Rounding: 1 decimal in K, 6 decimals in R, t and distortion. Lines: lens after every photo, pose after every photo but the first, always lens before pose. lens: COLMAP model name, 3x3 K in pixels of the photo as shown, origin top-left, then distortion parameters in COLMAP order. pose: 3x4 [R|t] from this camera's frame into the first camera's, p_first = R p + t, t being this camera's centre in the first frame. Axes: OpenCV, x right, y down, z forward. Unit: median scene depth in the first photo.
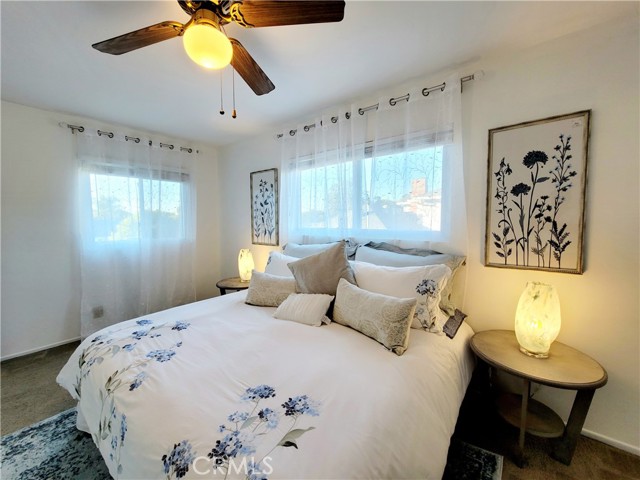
lens RADIAL K [[261.0, 0, 320.5], [0, 261.0, 238.8], [0, 0, 1]] dist [-0.002139, 0.000869]
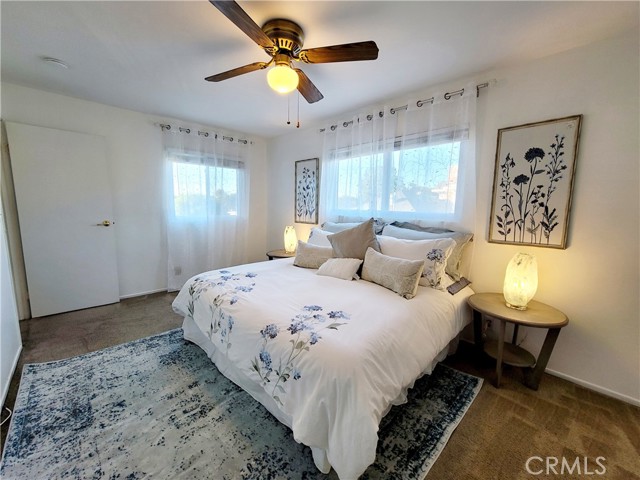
lens RADIAL K [[261.0, 0, 319.6], [0, 261.0, 240.3], [0, 0, 1]] dist [-0.002139, 0.000869]
pose [[0.991881, 0.040243, -0.120637, -0.009514], [-0.032982, 0.997556, 0.061590, 0.048668], [0.122820, -0.057111, 0.990784, -0.331465]]
